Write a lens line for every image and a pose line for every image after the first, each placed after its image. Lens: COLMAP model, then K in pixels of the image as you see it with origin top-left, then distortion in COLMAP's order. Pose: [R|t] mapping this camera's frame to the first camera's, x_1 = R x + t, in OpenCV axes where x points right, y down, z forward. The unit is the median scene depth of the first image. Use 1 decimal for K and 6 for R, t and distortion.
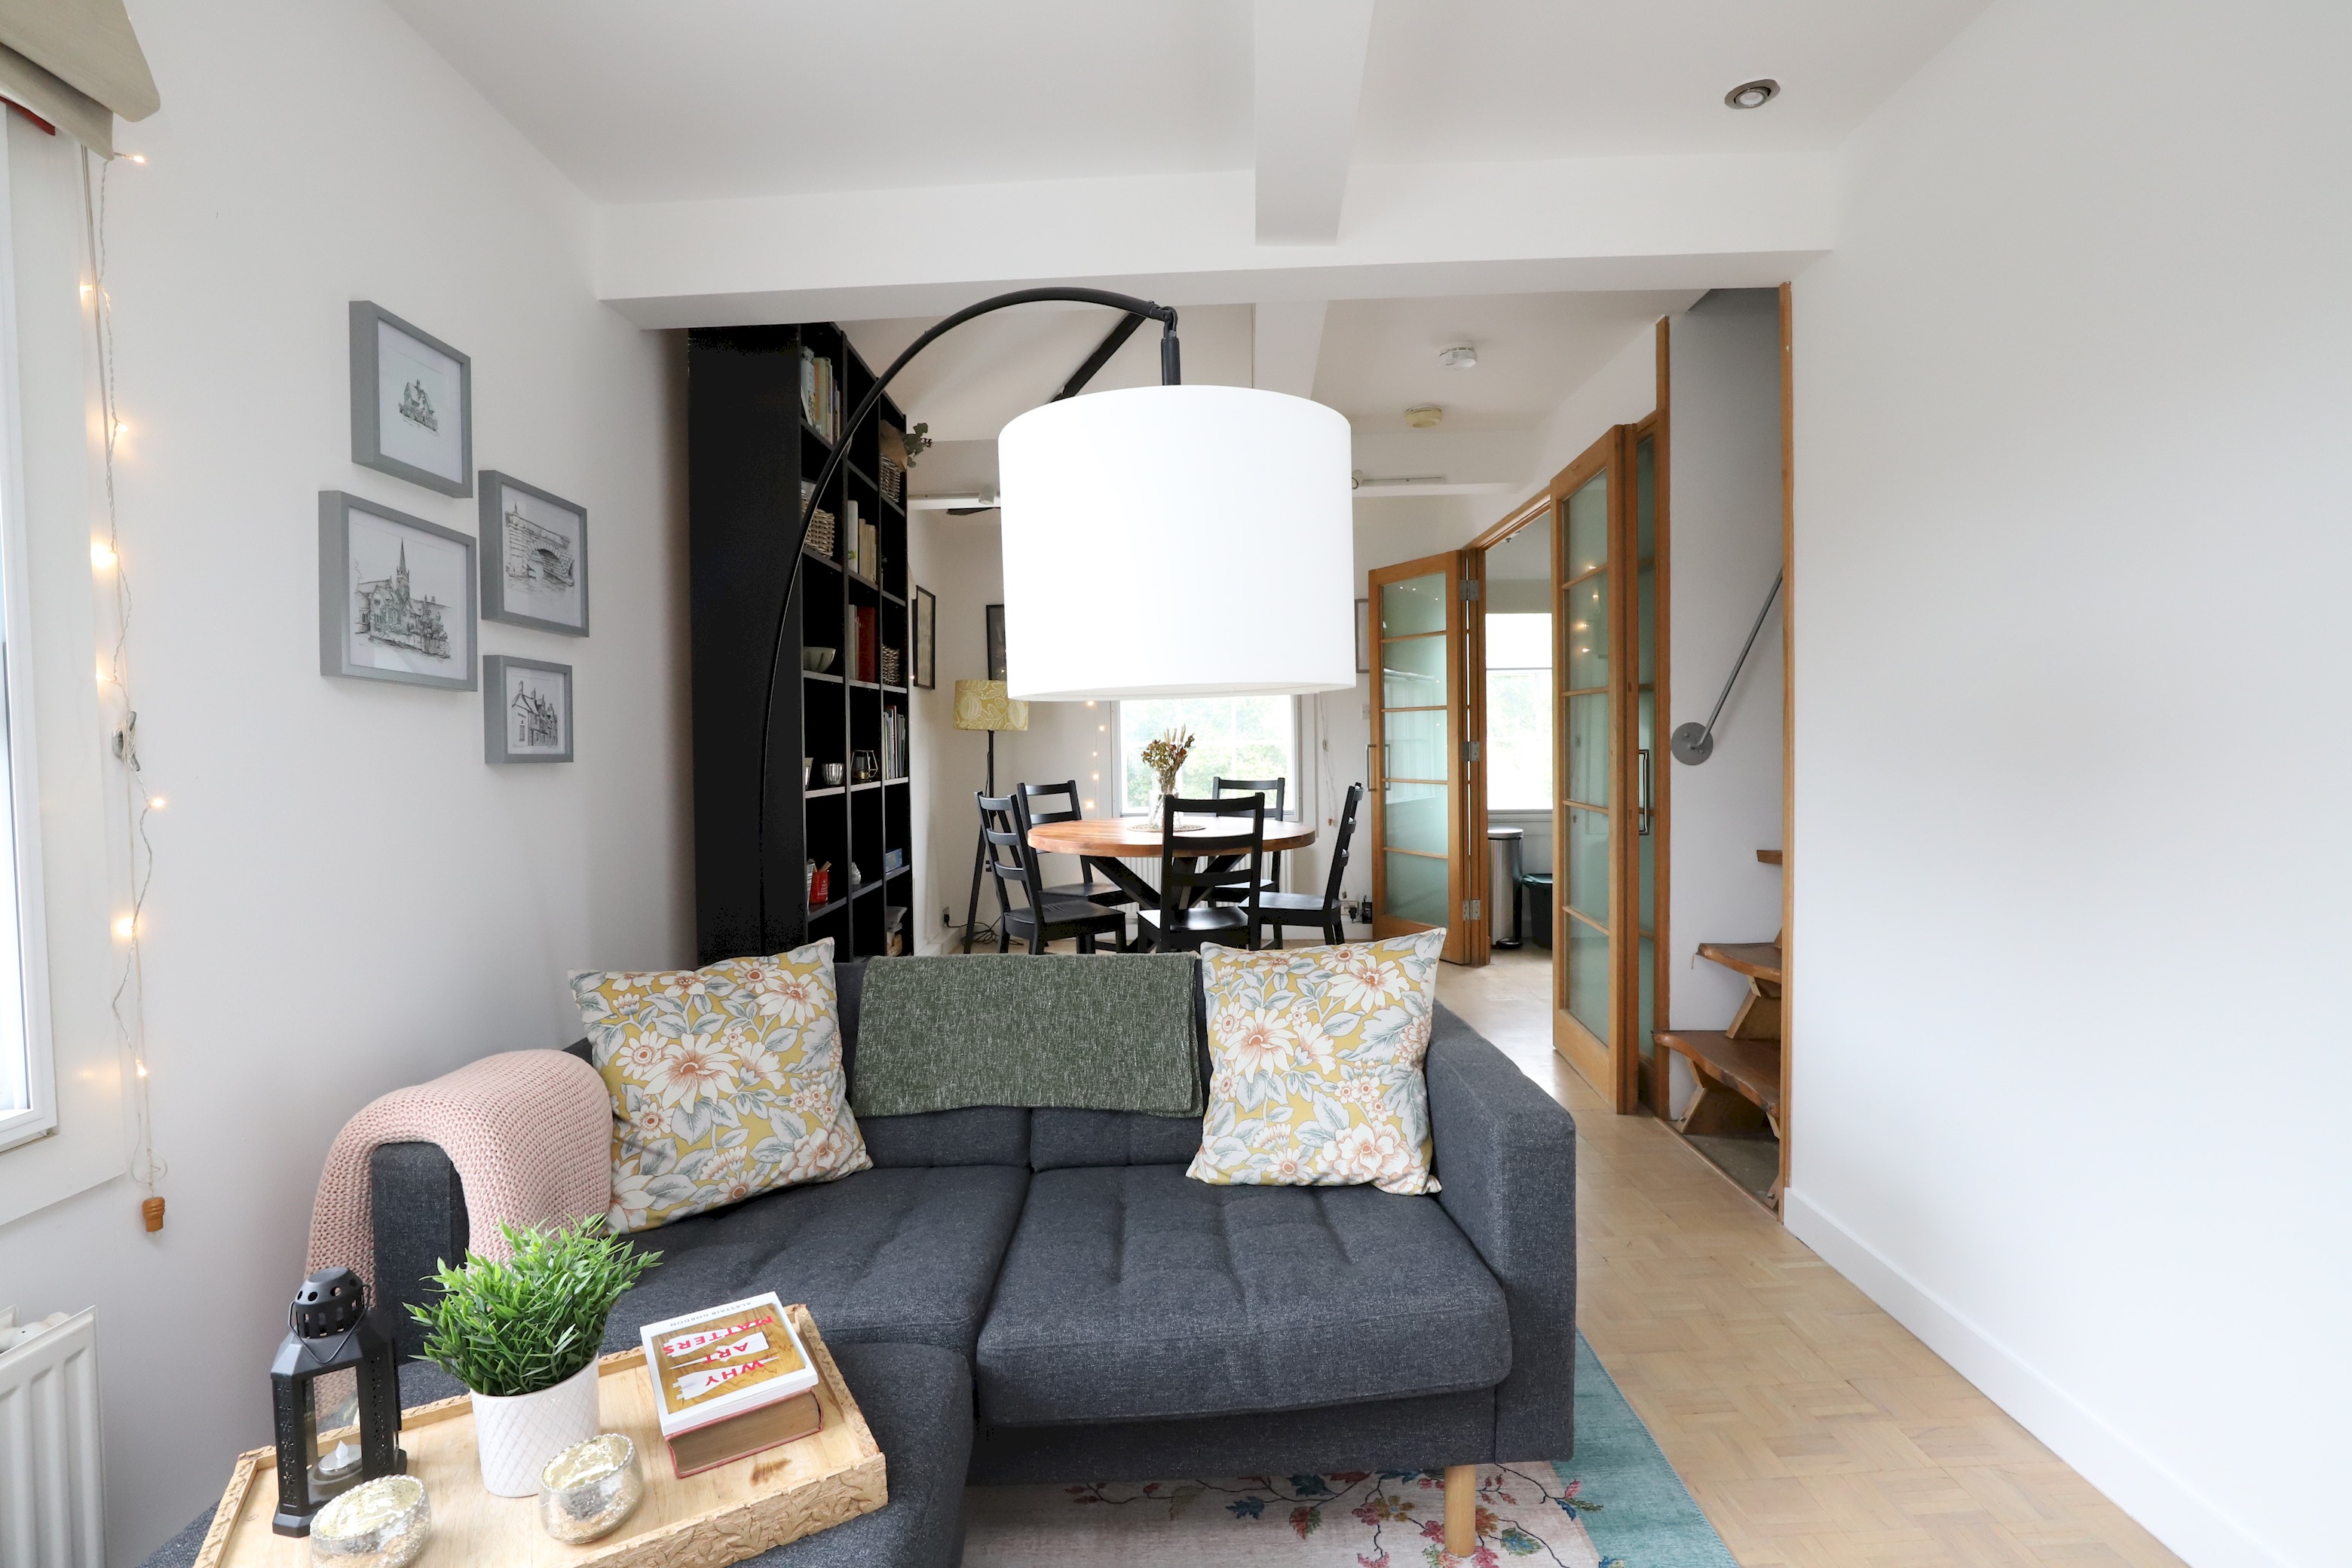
lens RADIAL K [[1084.2, 0, 1188.9], [0, 1084.2, 775.1], [0, 0, 1]] dist [-0.037426, 0.008877]
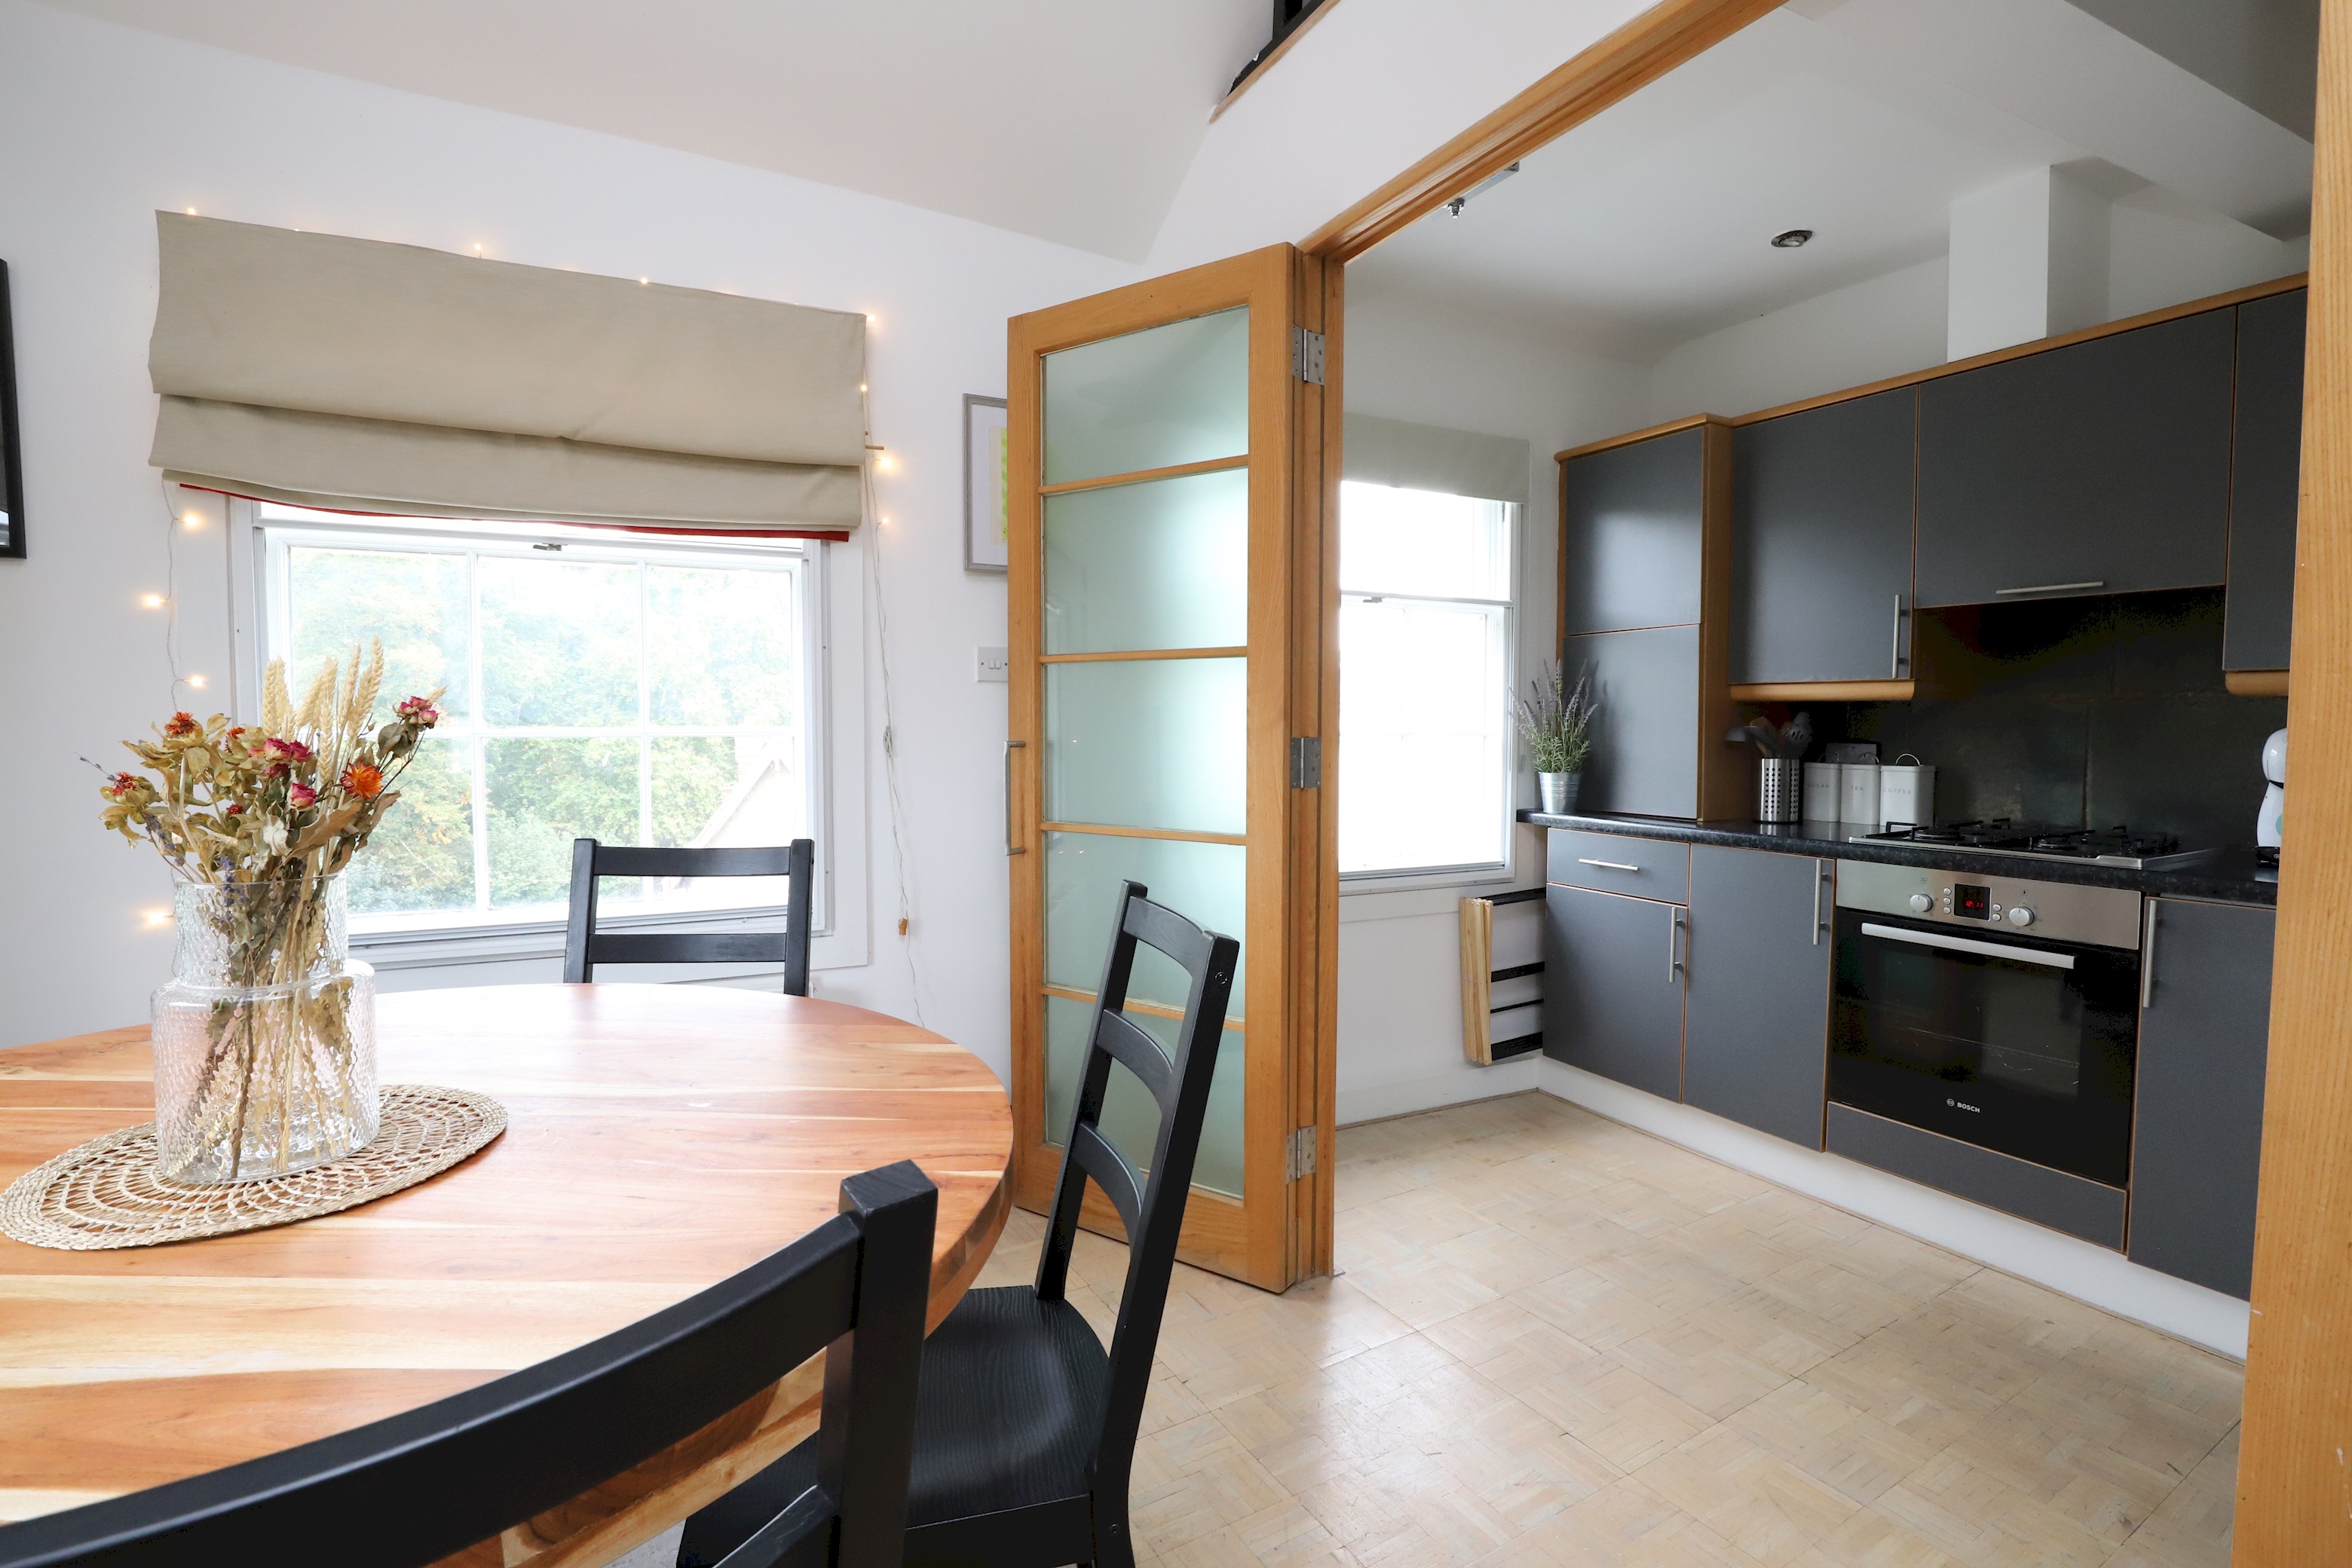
lens RADIAL K [[1084.2, 0, 1188.9], [0, 1084.2, 775.1], [0, 0, 1]] dist [-0.037426, 0.008877]
pose [[0.874081, -0.002661, 0.485774, 0.028161], [-0.002203, 0.999953, 0.009443, -0.021071], [-0.485776, -0.009324, 0.874034, 0.650167]]
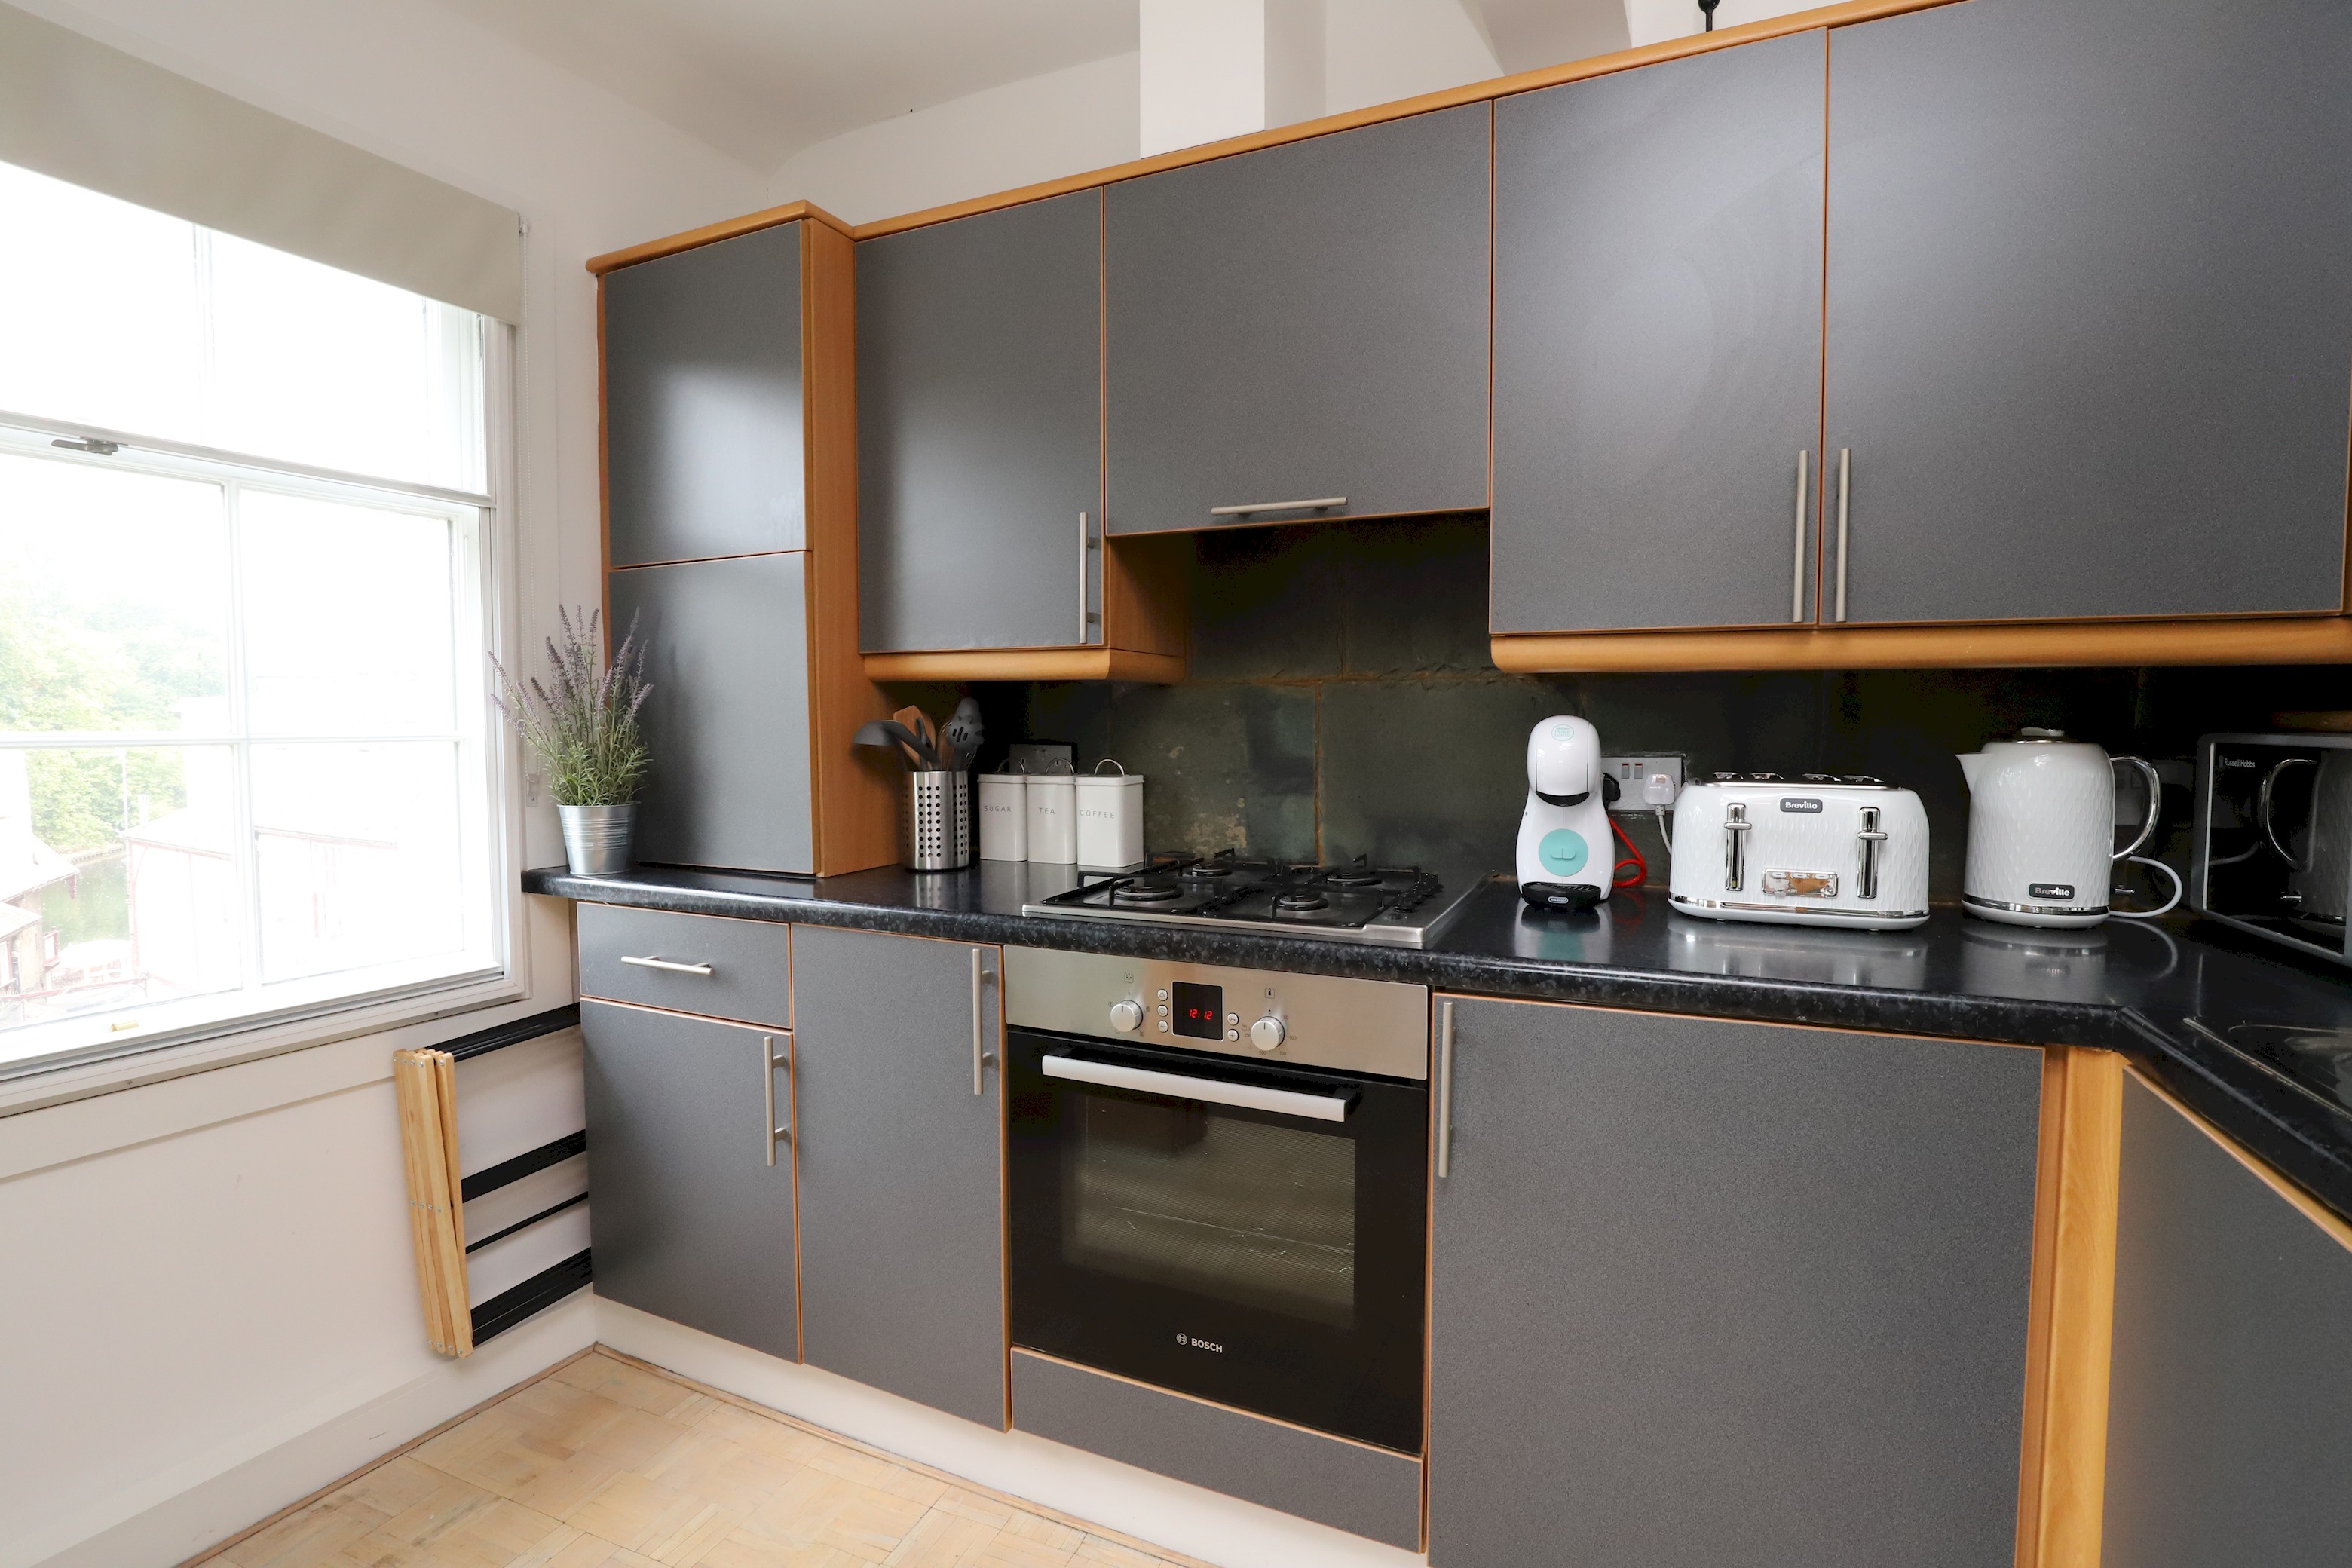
lens RADIAL K [[1084.2, 0, 1188.9], [0, 1084.2, 775.1], [0, 0, 1]] dist [-0.037426, 0.008877]
pose [[0.410244, -0.027554, 0.911560, 0.258978], [0.024720, 0.999512, 0.019088, -0.028021], [-0.911641, 0.014703, 0.410725, 0.757765]]
